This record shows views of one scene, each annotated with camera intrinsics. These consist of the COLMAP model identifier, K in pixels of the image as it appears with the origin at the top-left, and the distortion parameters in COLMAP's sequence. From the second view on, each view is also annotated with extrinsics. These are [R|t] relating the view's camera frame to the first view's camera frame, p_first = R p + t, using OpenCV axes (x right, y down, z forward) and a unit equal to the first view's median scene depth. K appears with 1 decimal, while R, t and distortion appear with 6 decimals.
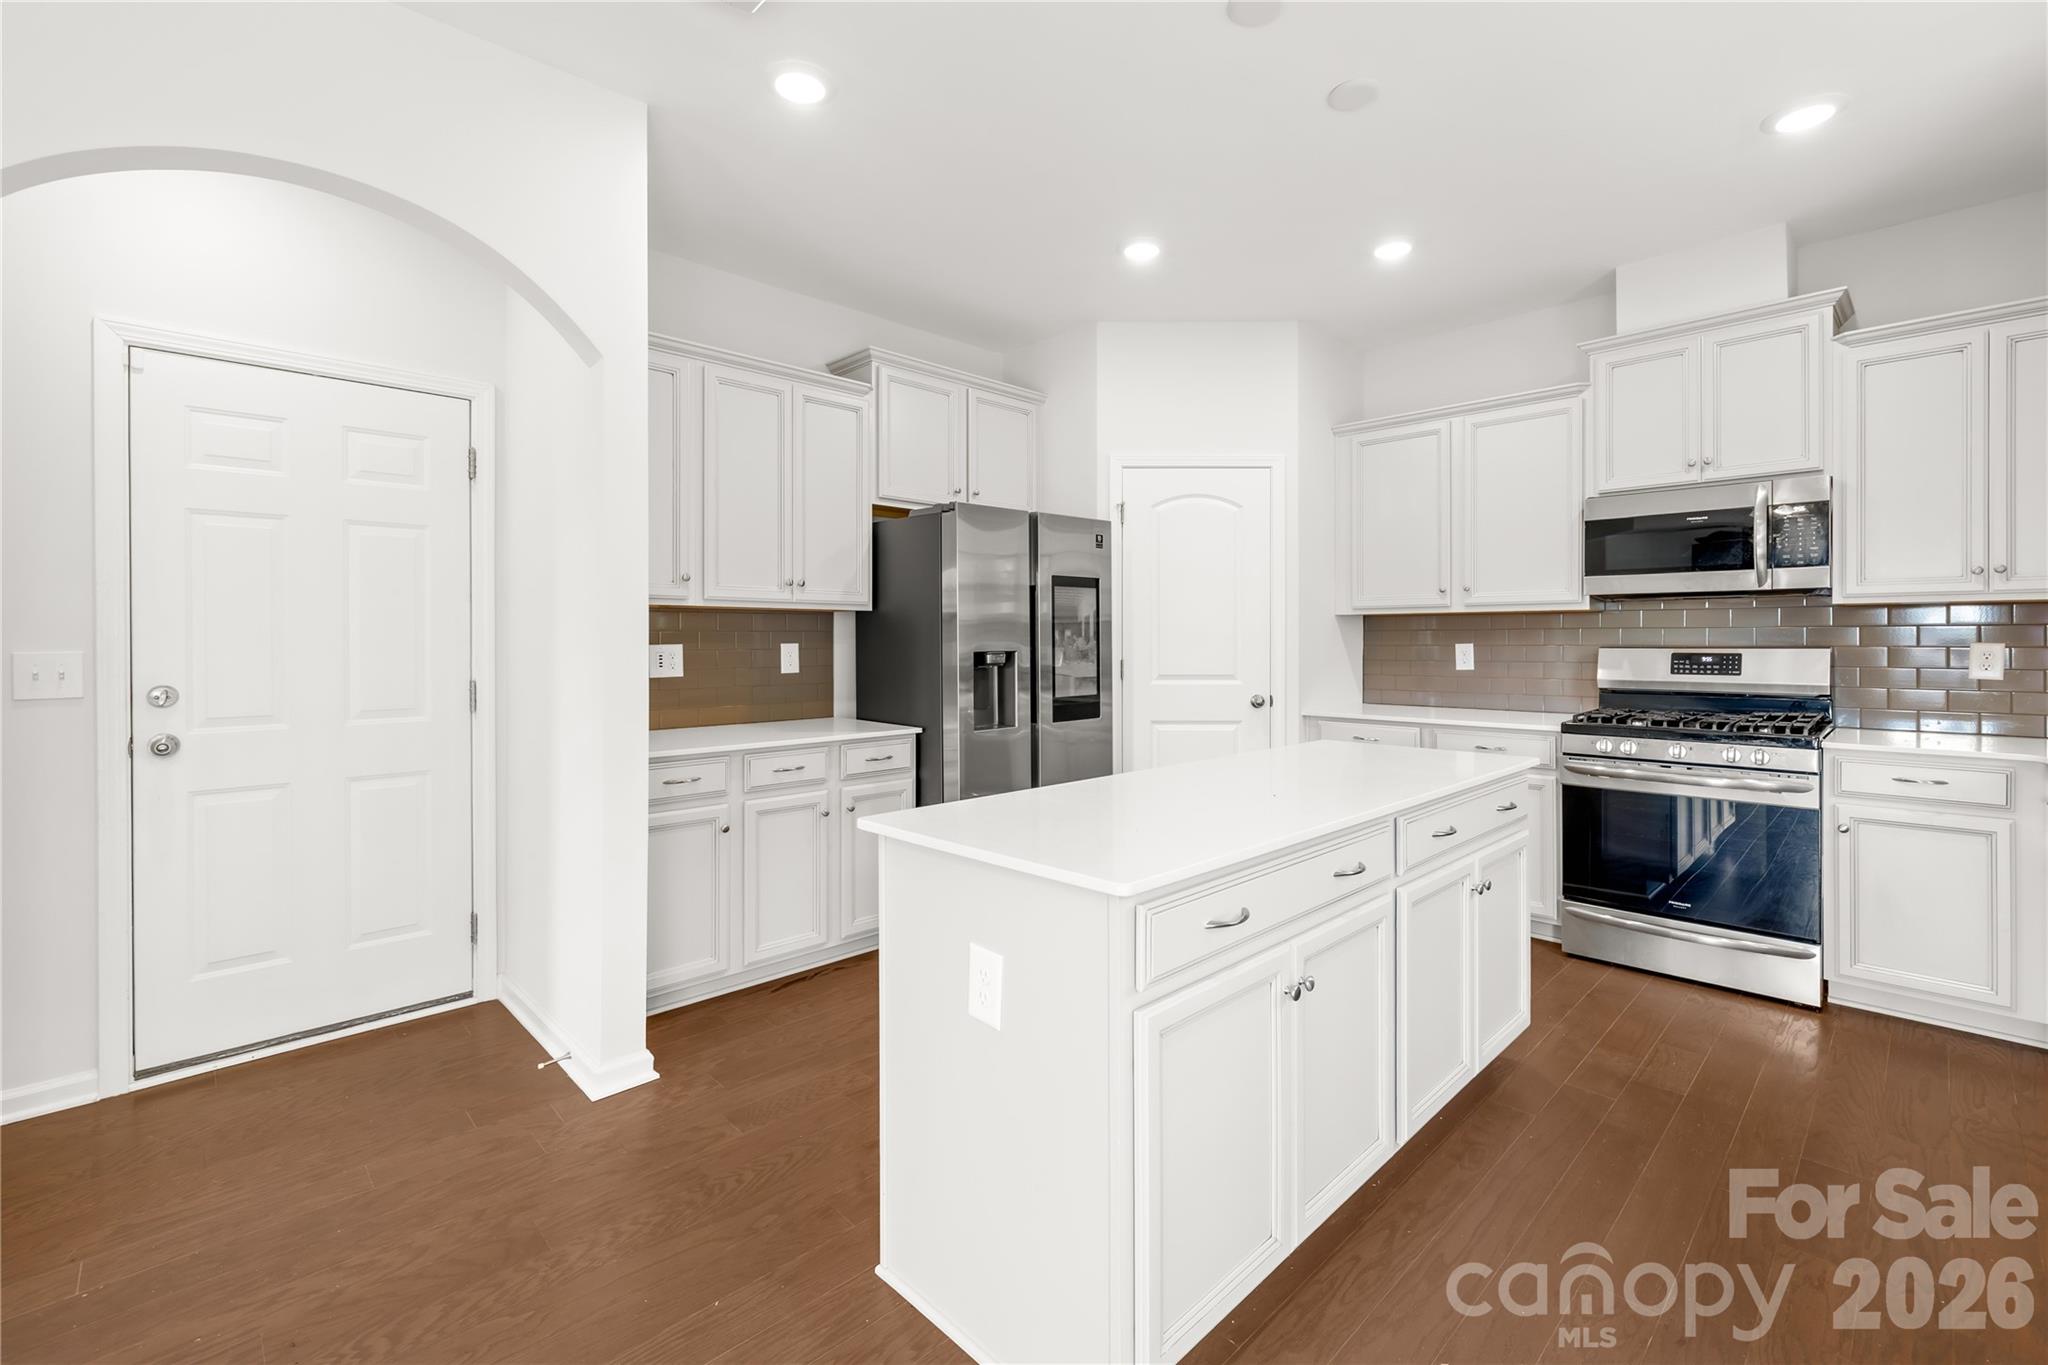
lens RADIAL K [[878.4, 0, 1025.9], [0, 878.4, 641.9], [0, 0, 1]] dist [0.002261, -0.002511]
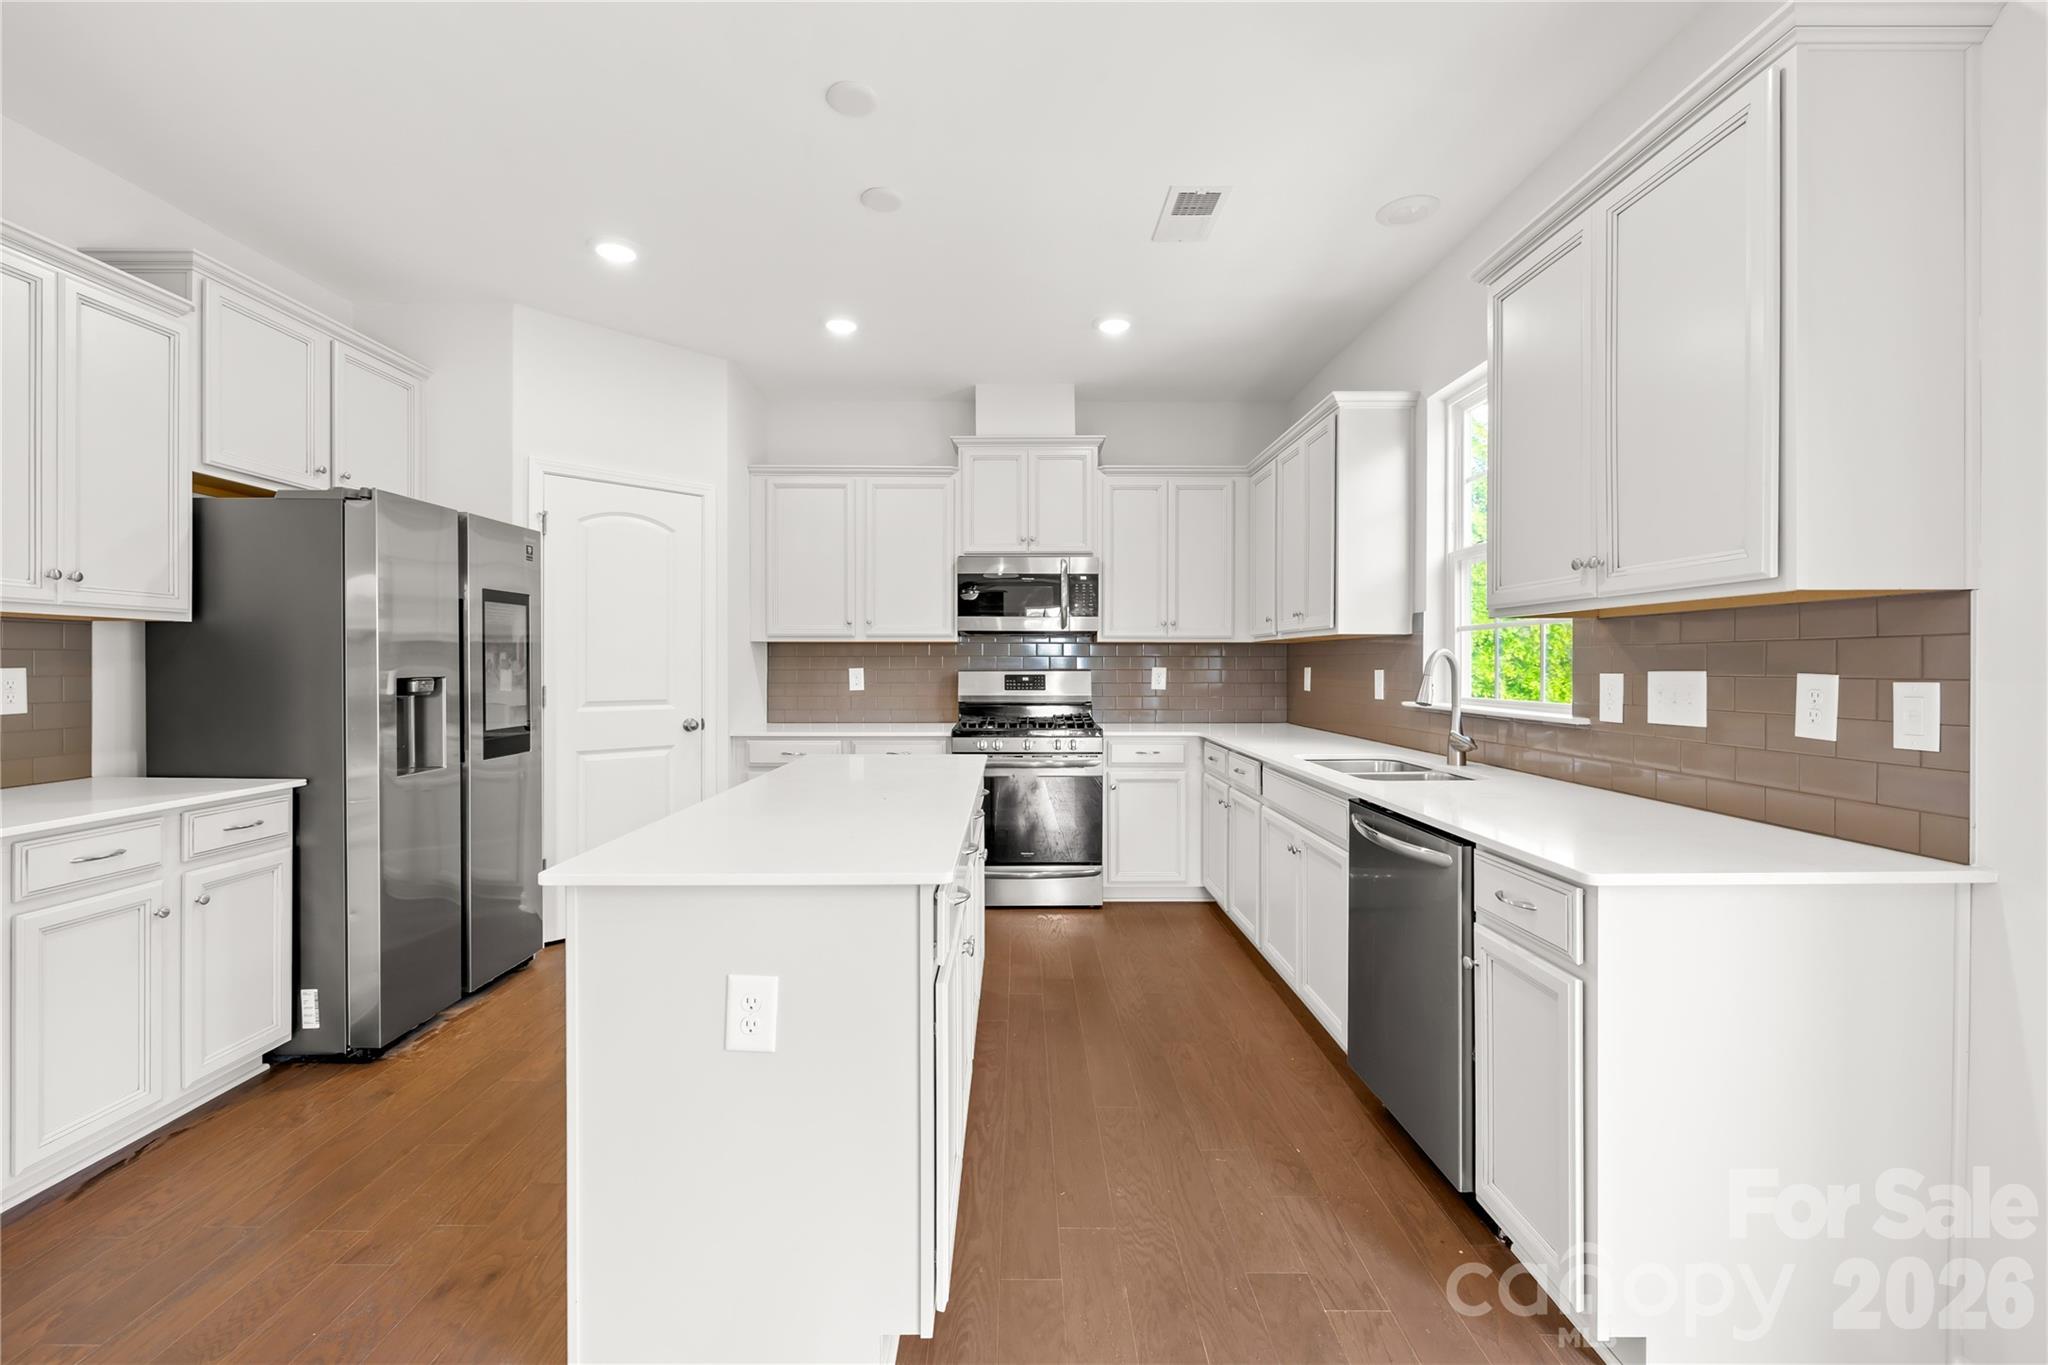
lens RADIAL K [[860.8, 0, 1007.7], [0, 860.8, 668.4], [0, 0, 1]] dist [0.001744, -0.001873]
pose [[0.706350, -0.000582, 0.707863, -0.215025], [-0.000557, 0.999999, 0.001378, 0.000808], [-0.707863, -0.001368, 0.706348, 0.046105]]
